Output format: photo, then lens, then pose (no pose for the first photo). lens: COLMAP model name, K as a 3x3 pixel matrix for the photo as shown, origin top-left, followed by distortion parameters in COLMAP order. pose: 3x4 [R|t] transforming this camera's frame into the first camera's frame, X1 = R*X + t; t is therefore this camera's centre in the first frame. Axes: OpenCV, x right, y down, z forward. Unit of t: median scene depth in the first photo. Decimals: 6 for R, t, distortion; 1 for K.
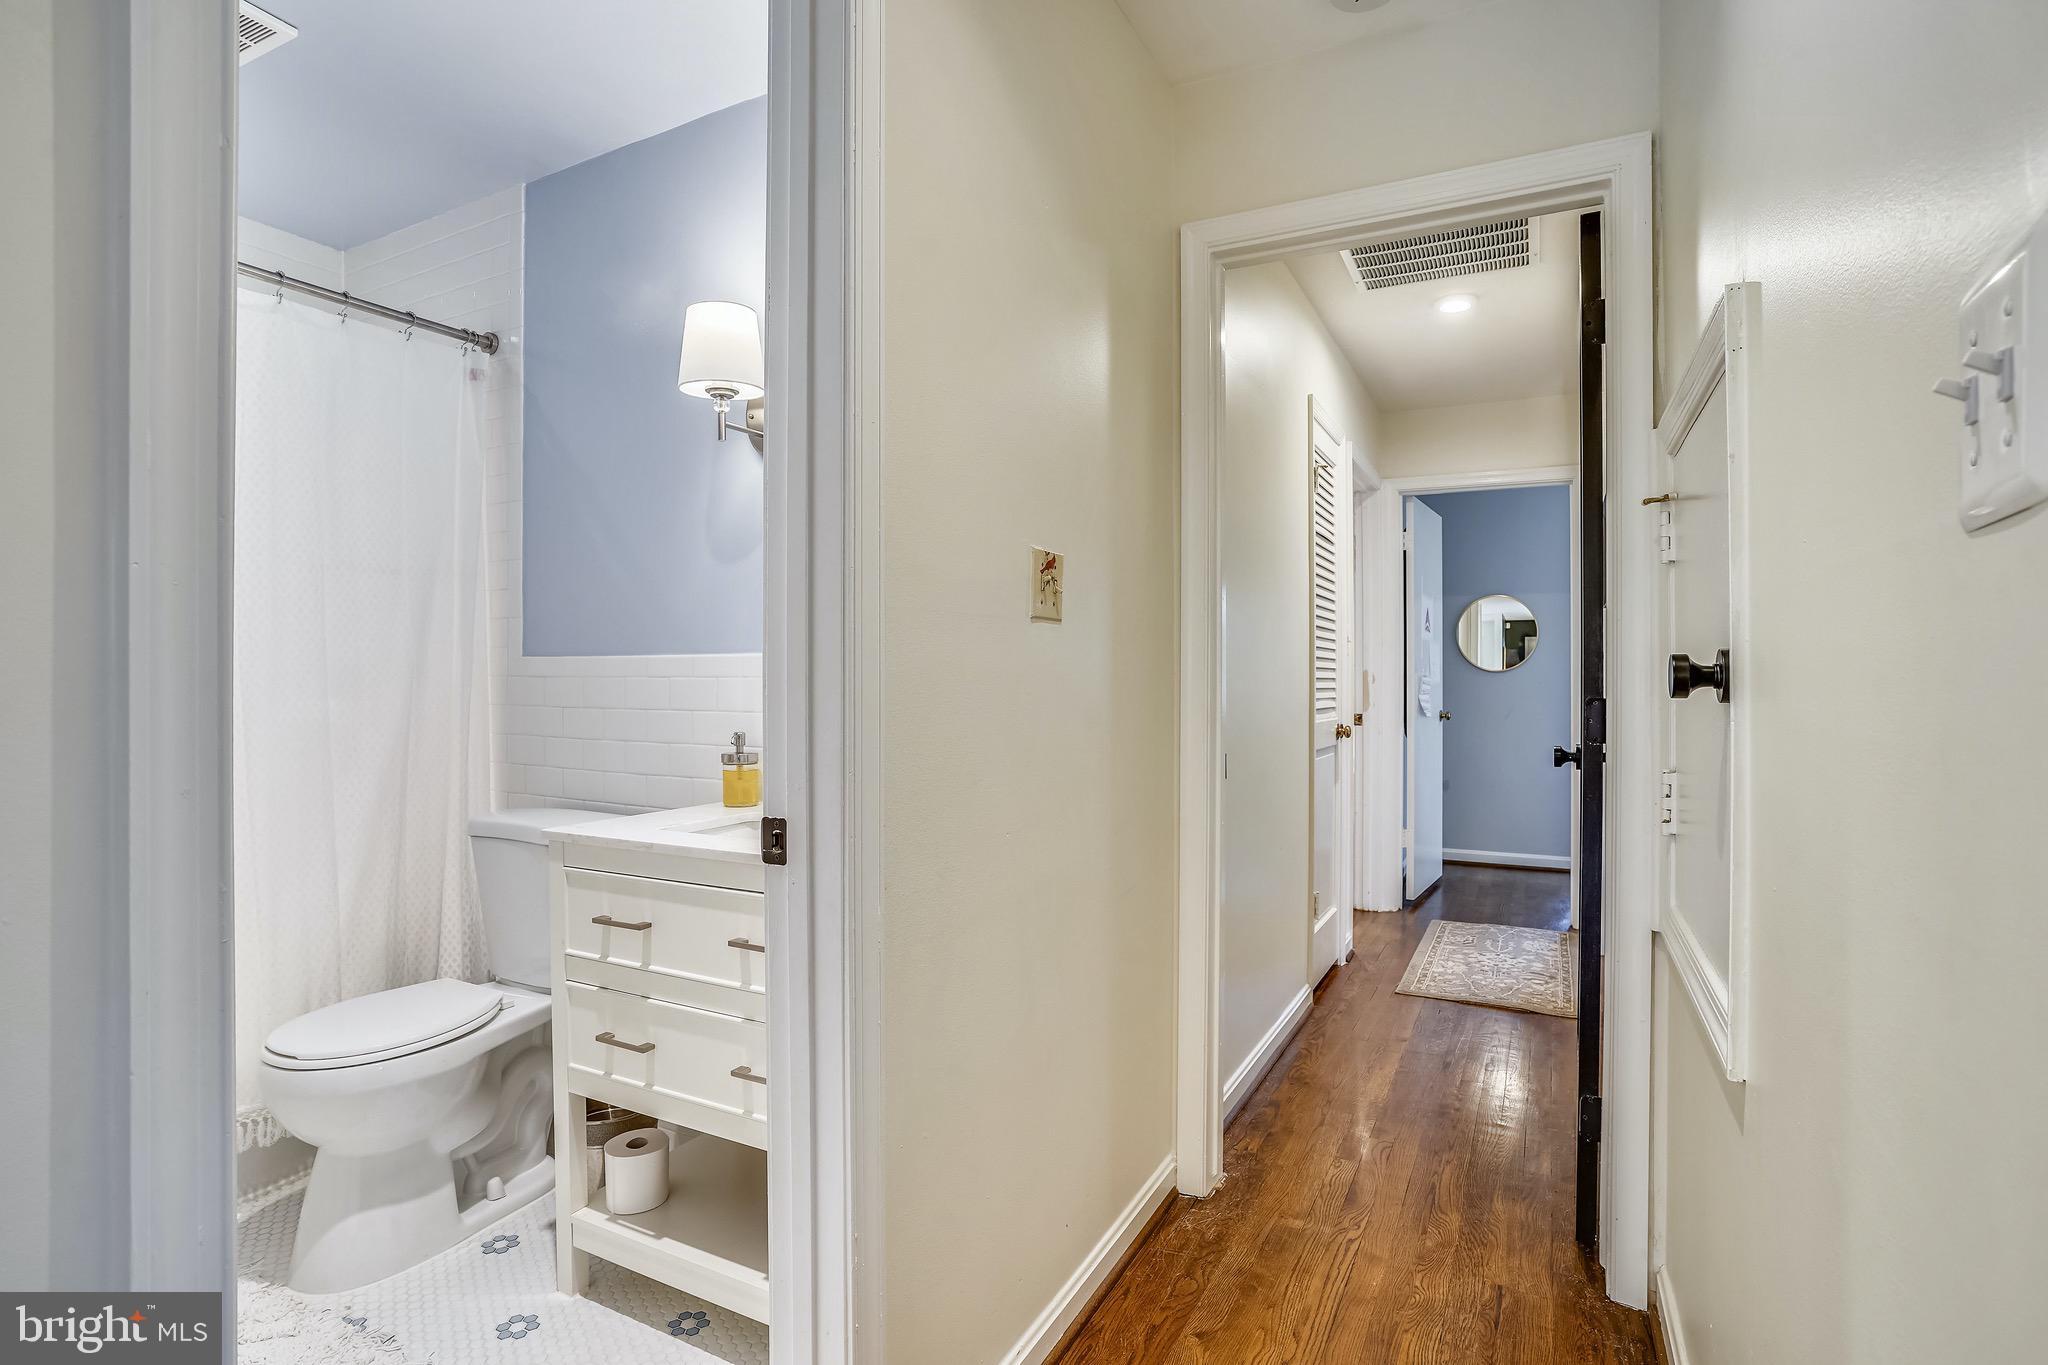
lens RADIAL K [[1007.3, 0, 1018.7], [0, 1007.3, 696.1], [0, 0, 1]] dist [-0.052302, 0.021414]
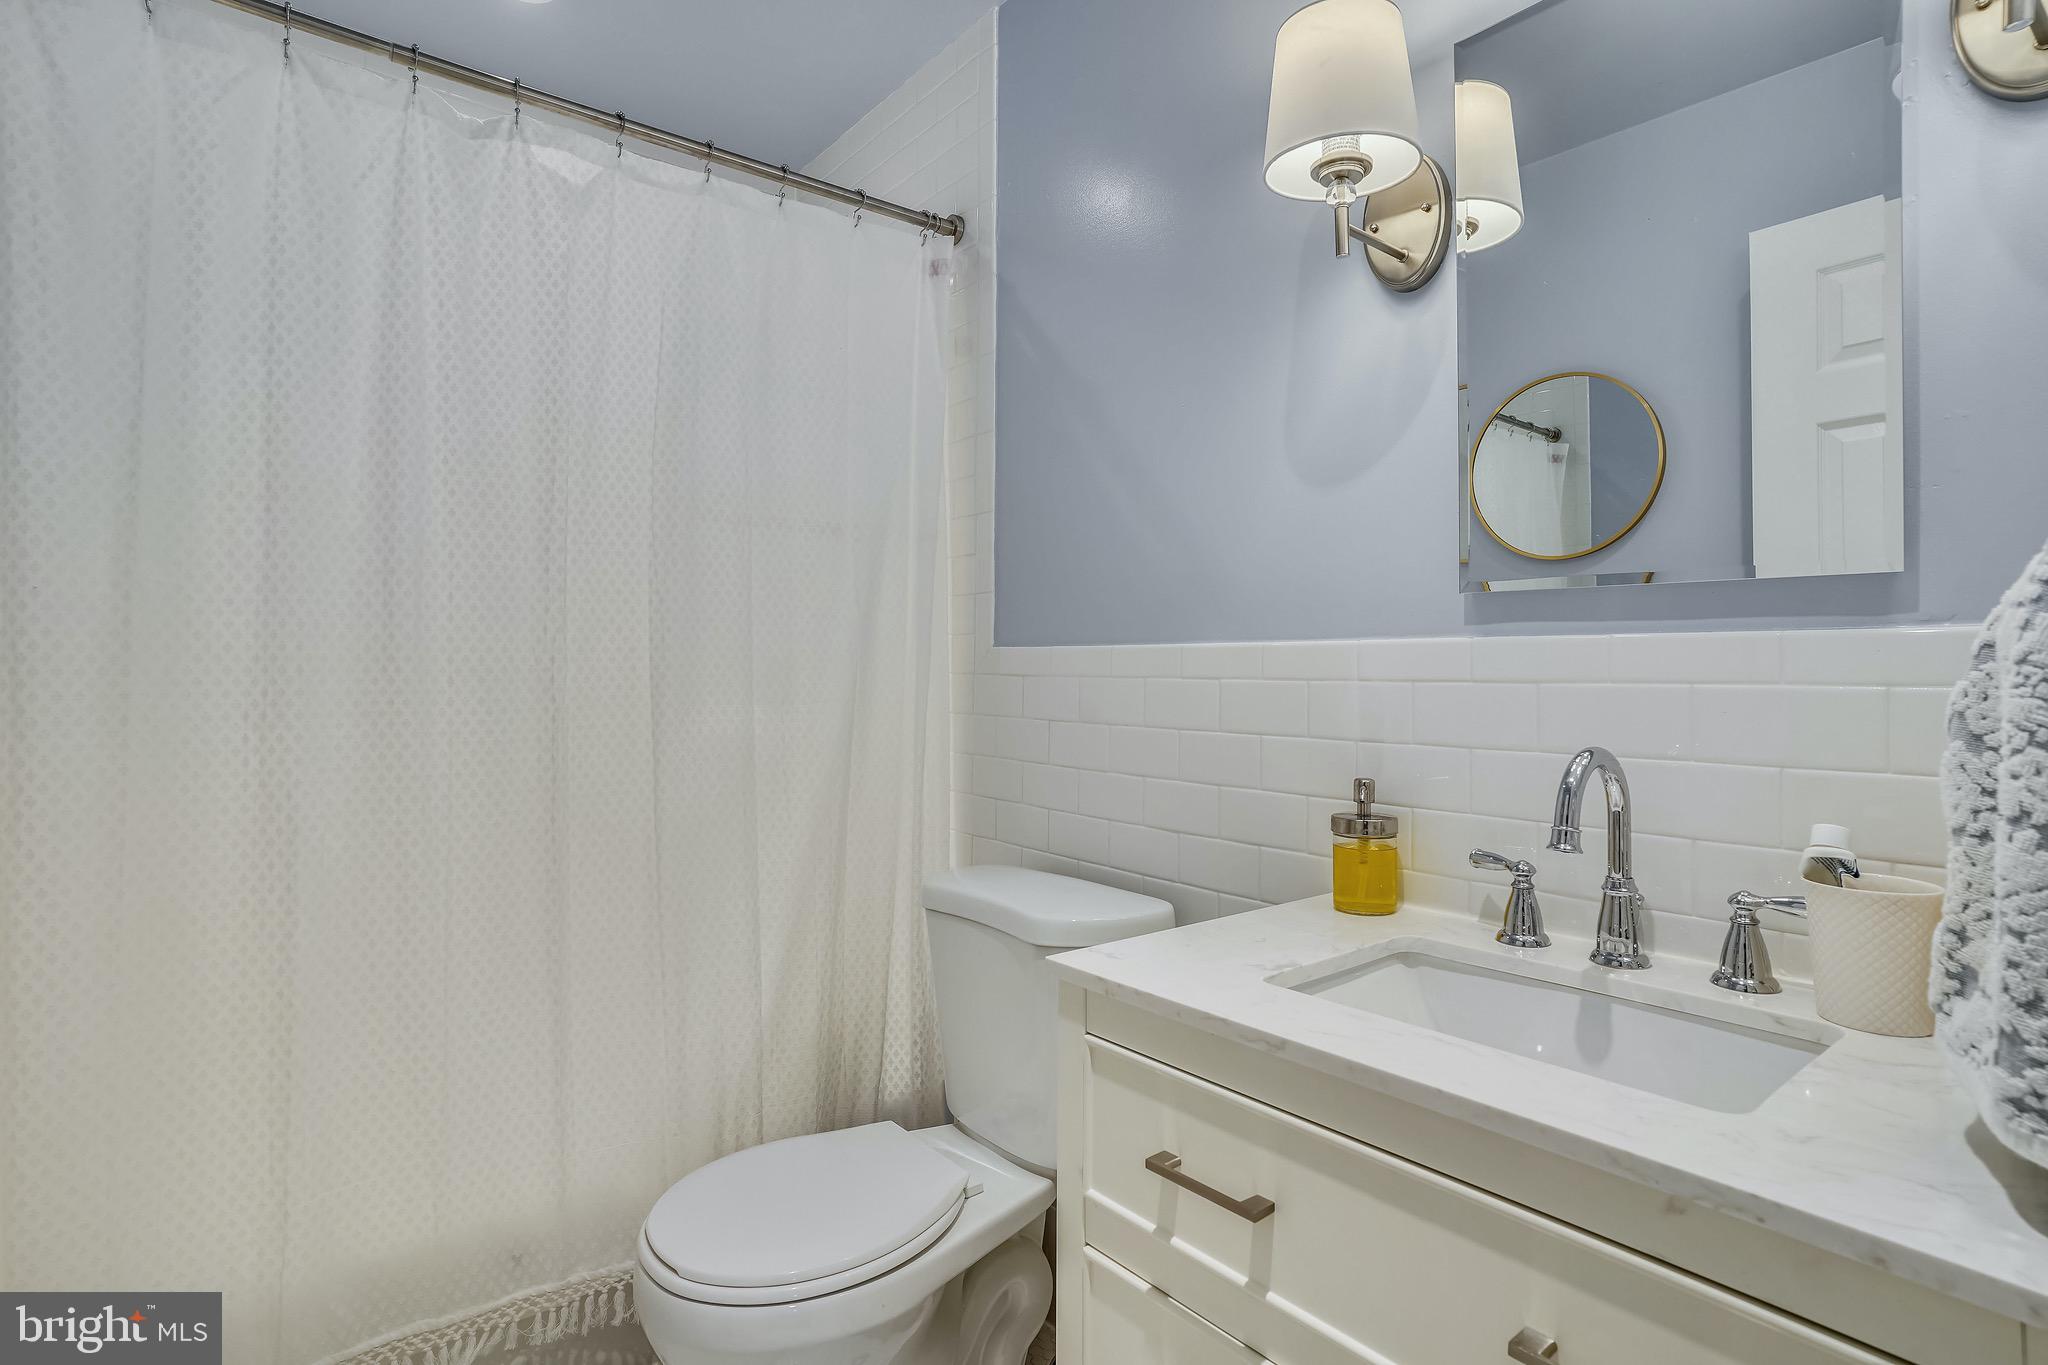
lens RADIAL K [[1007.3, 0, 1025.8], [0, 1007.3, 677.6], [0, 0, 1]] dist [-0.052302, 0.021414]
pose [[0.921224, 0.005924, -0.388987, -0.202369], [-0.011952, 0.999843, -0.013079, -0.008957], [0.388849, 0.016698, 0.921150, 0.354921]]
